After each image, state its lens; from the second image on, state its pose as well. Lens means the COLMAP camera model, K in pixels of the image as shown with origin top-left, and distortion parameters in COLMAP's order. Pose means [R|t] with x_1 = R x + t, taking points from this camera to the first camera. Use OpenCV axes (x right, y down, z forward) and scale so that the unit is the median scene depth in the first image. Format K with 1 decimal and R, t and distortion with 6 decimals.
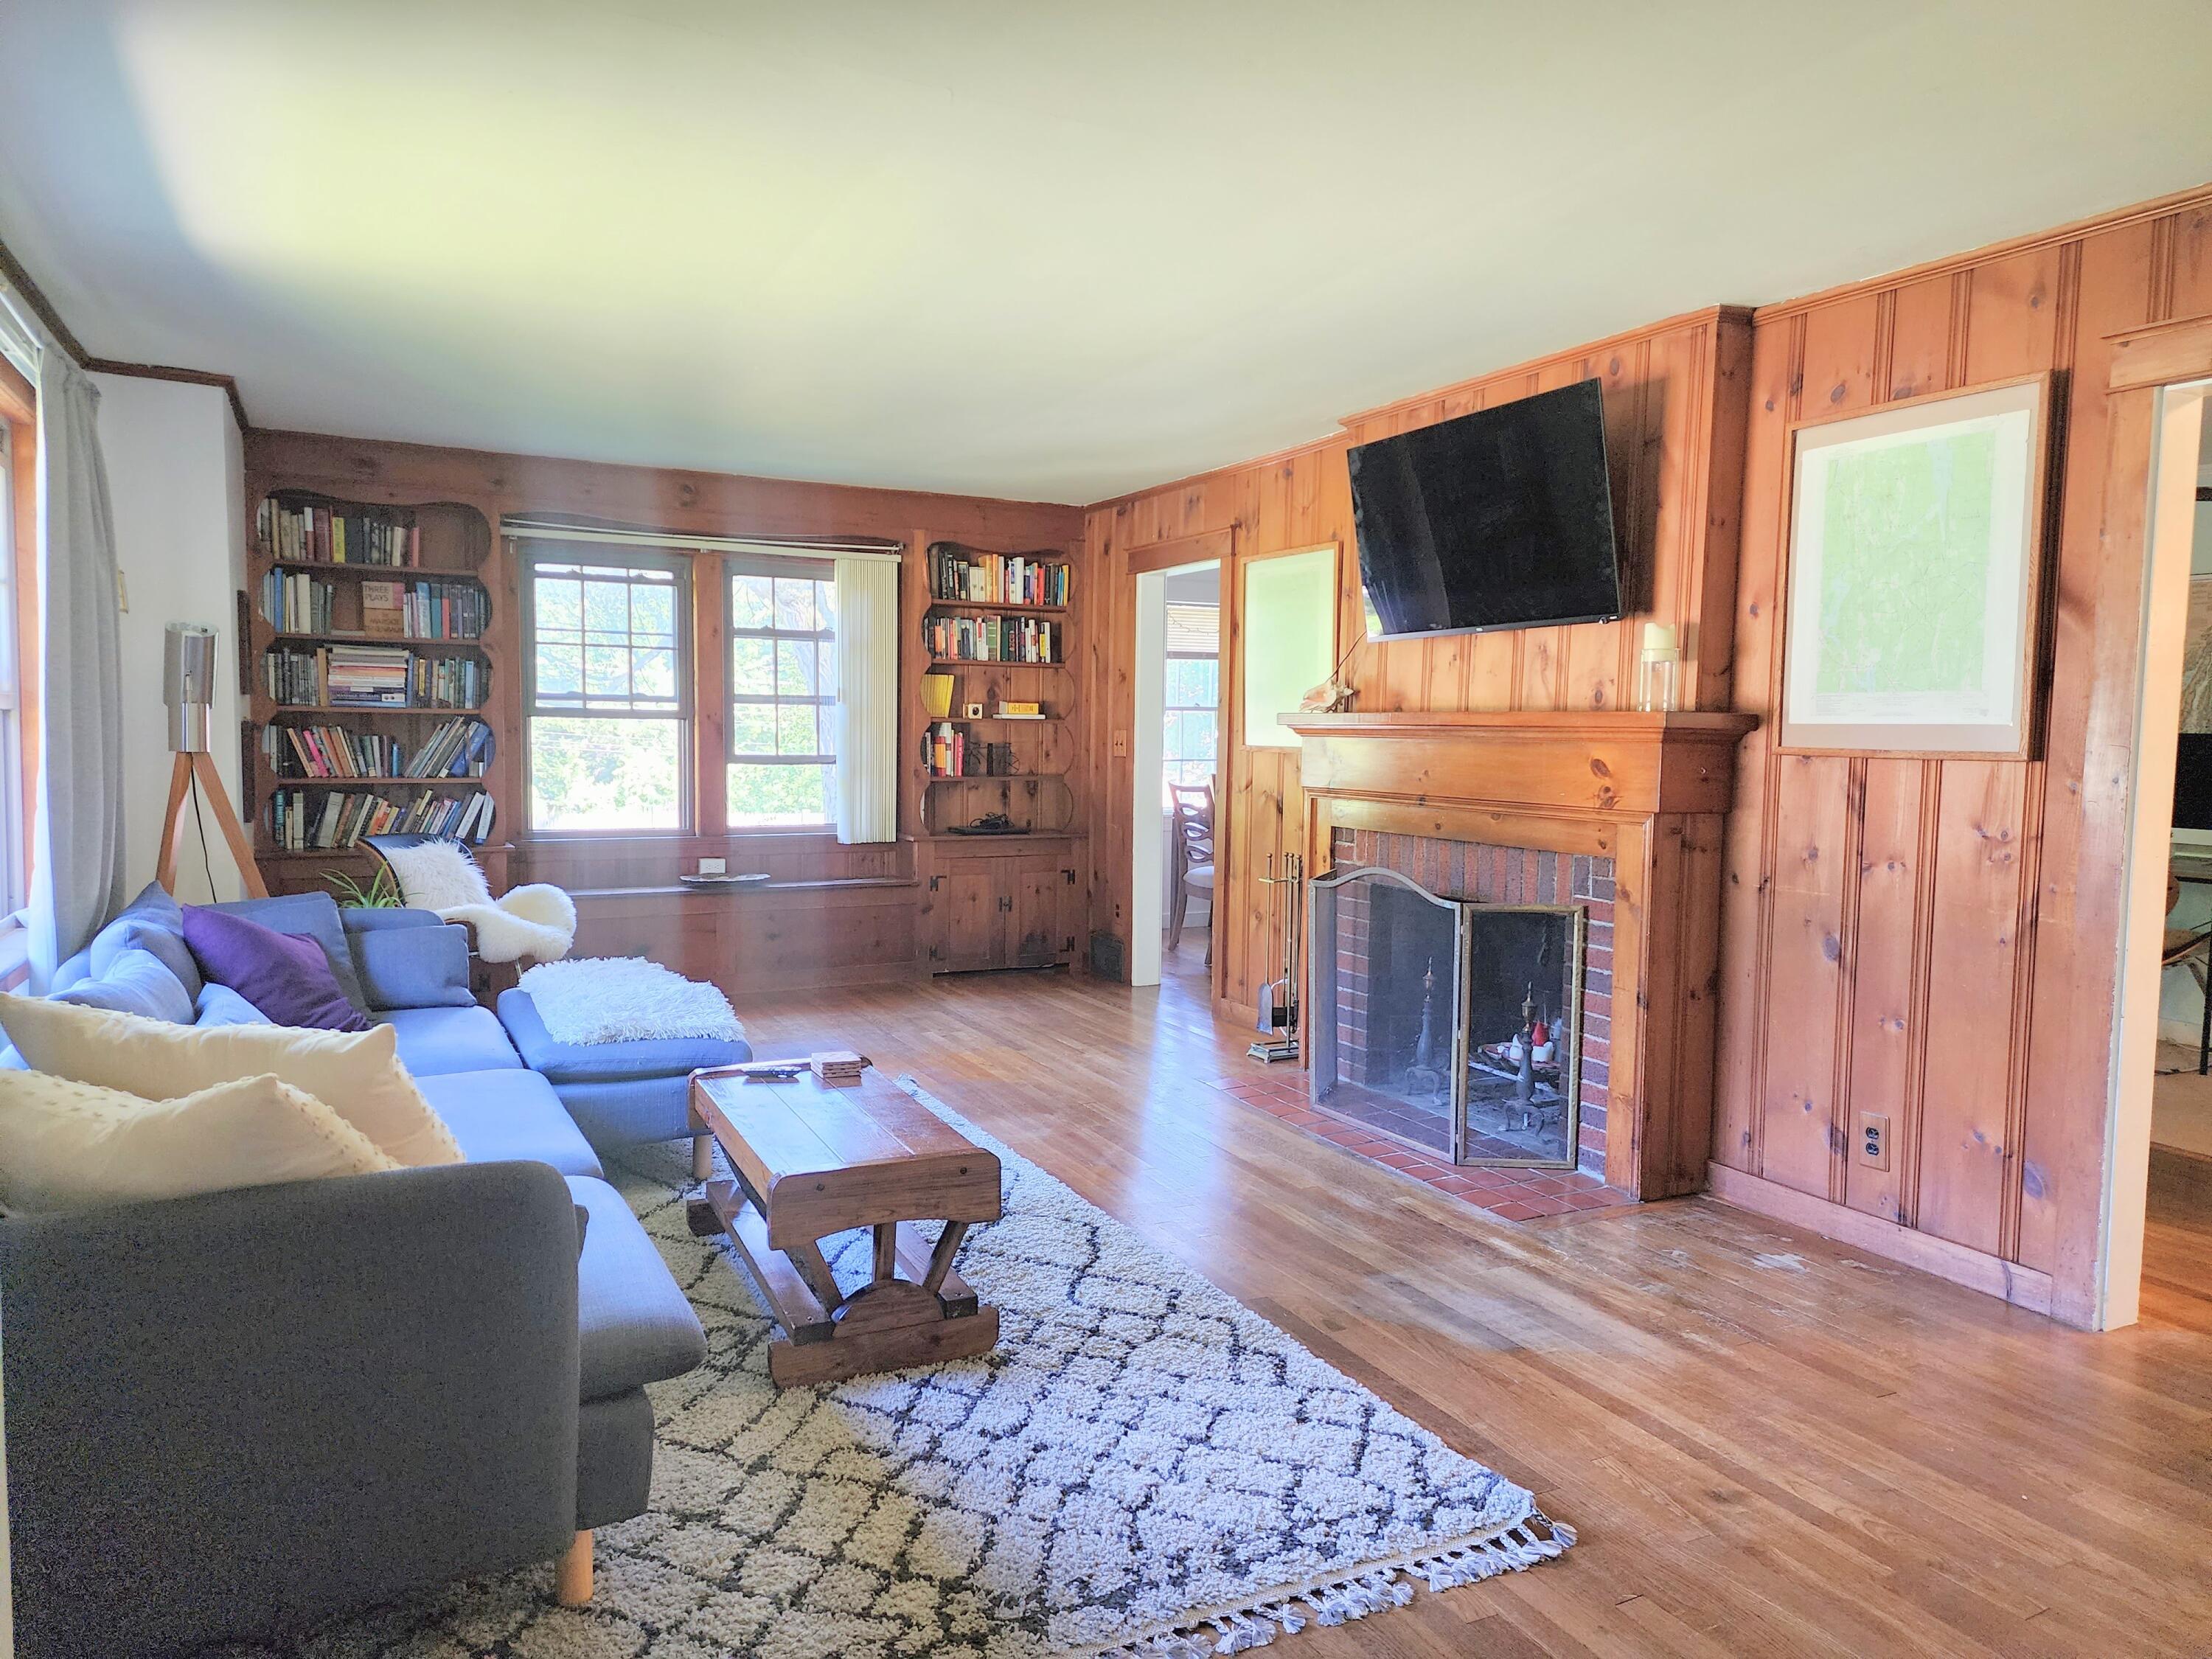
lens RADIAL K [[1491.9, 0, 1106.7], [0, 1491.9, 835.3], [0, 0, 1]] dist [0.108082, -0.024277]
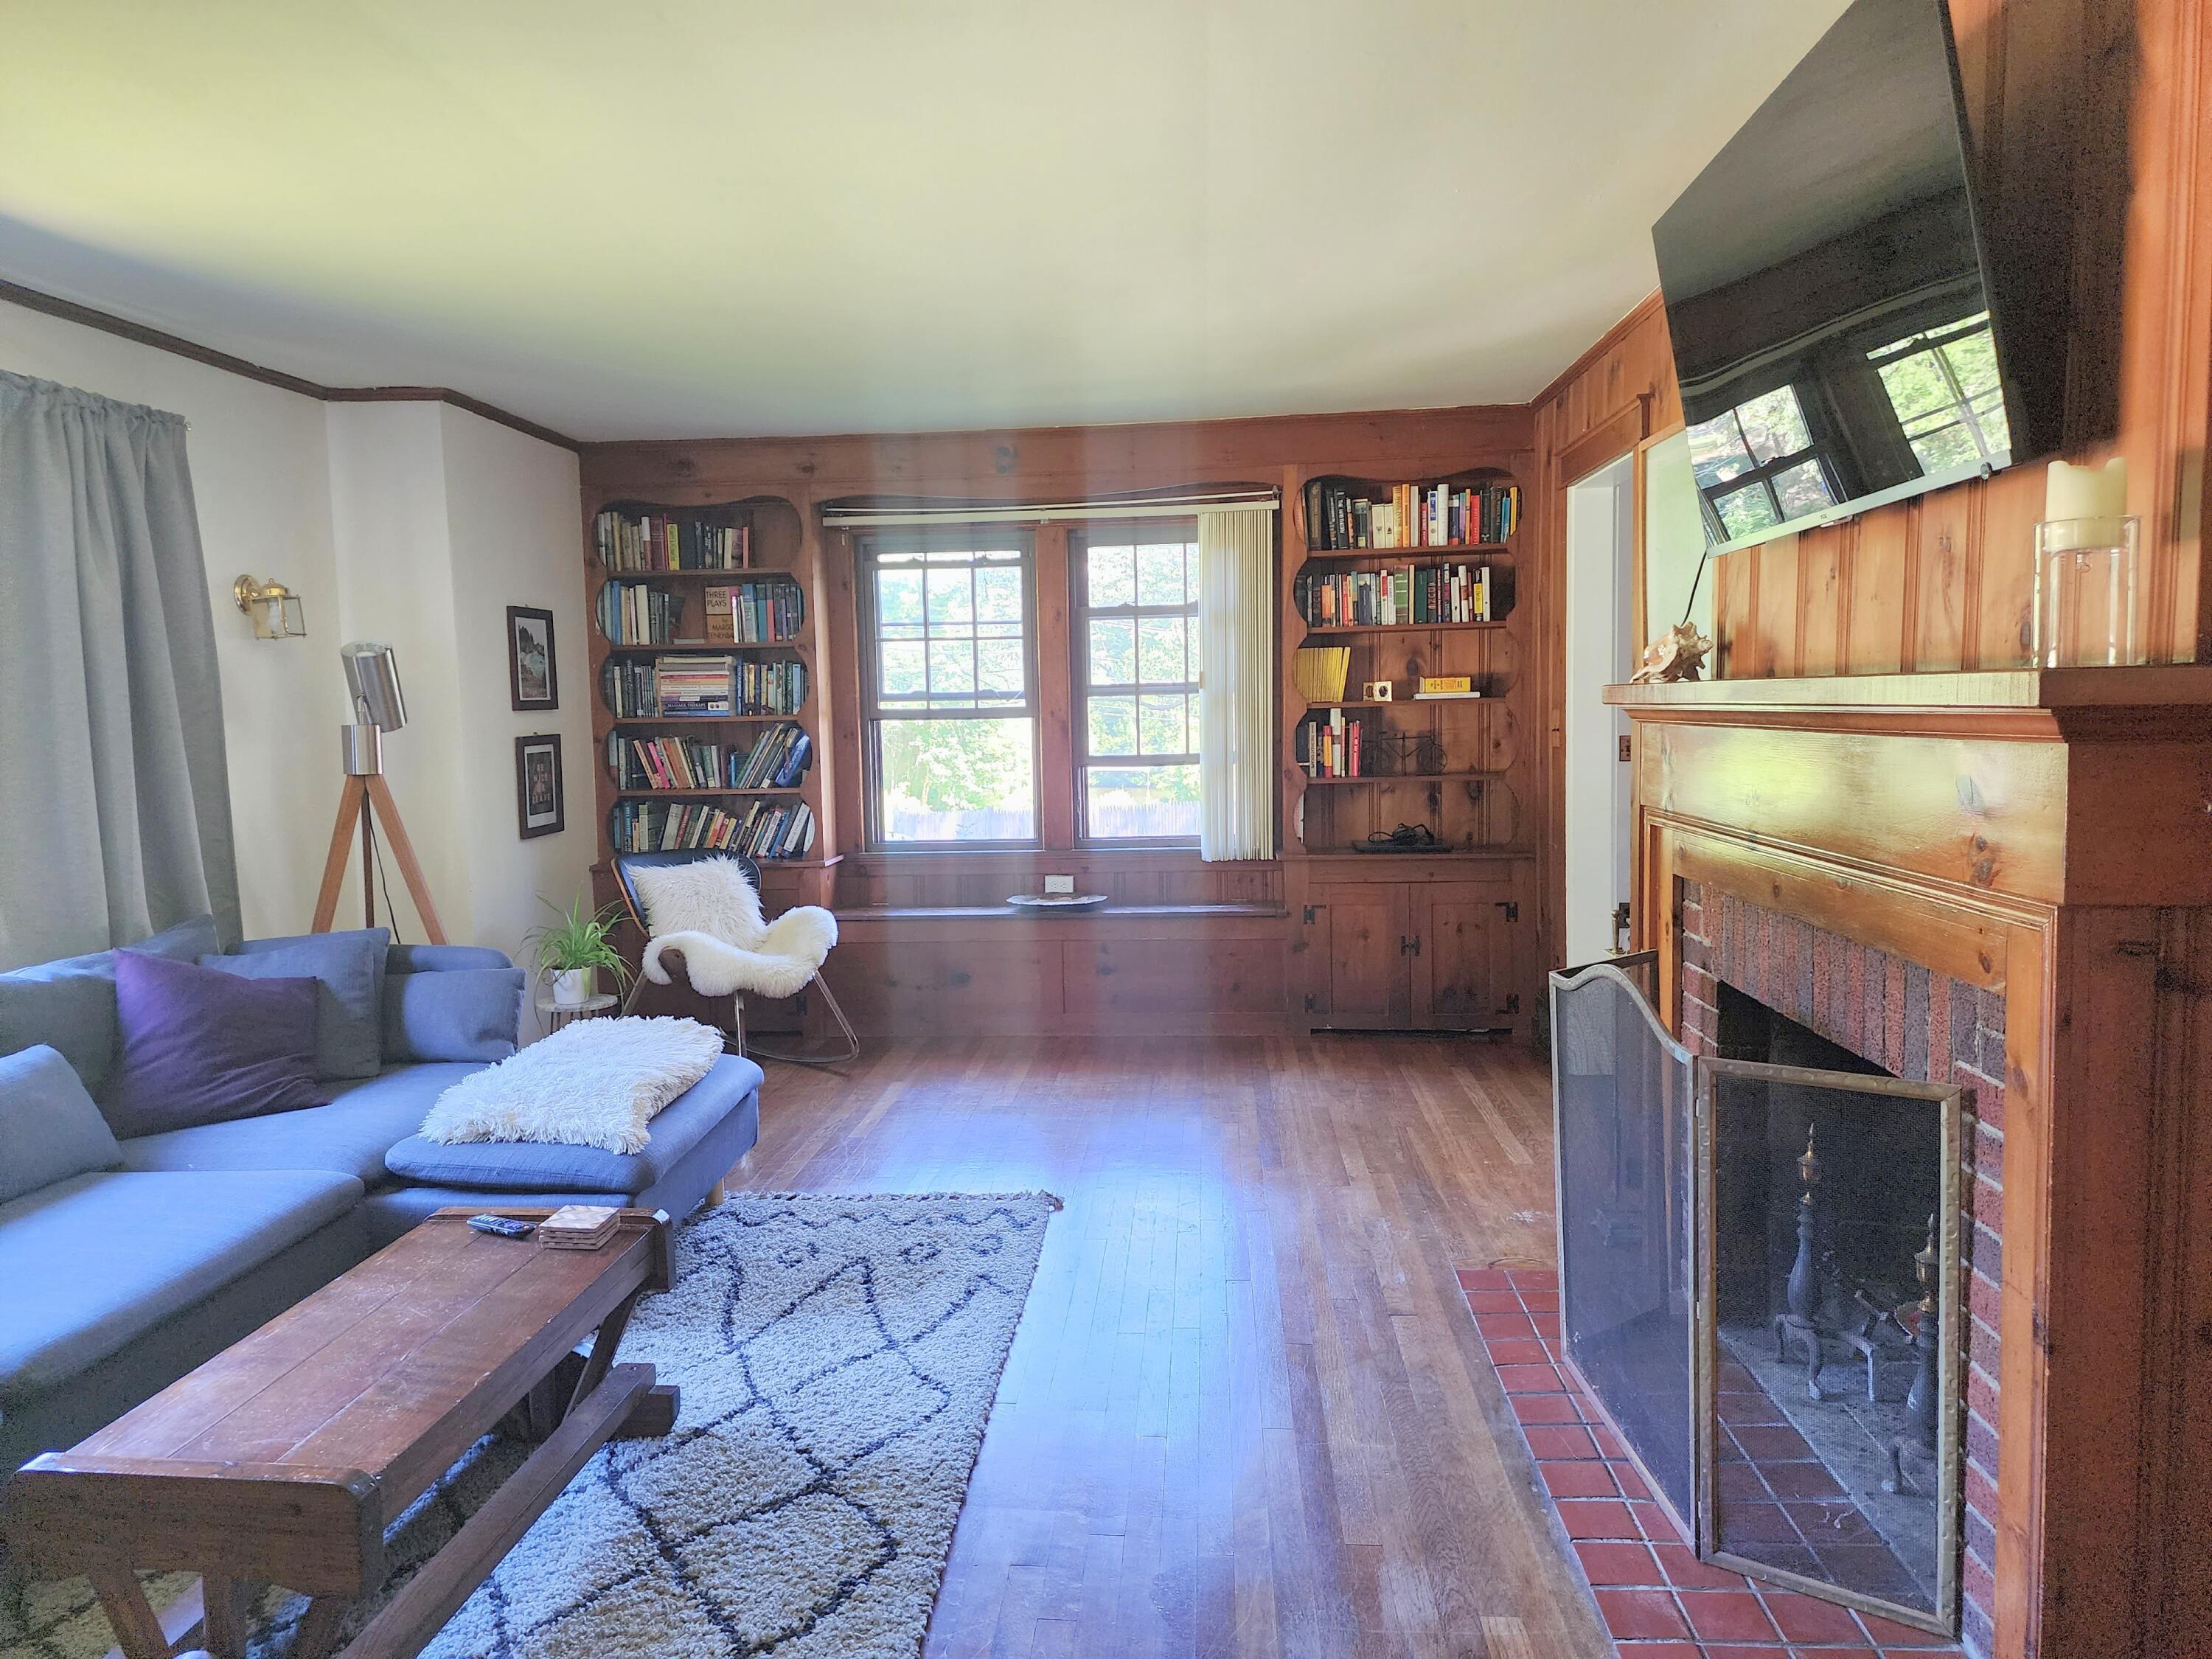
lens RADIAL K [[1491.9, 0, 1098.9], [0, 1491.9, 823.9], [0, 0, 1]] dist [0.108082, -0.024277]
pose [[0.843984, 0.010898, -0.536257, 0.220051], [-0.006033, 0.999923, 0.010826, -0.024244], [0.536334, -0.005902, 0.843985, 0.289444]]
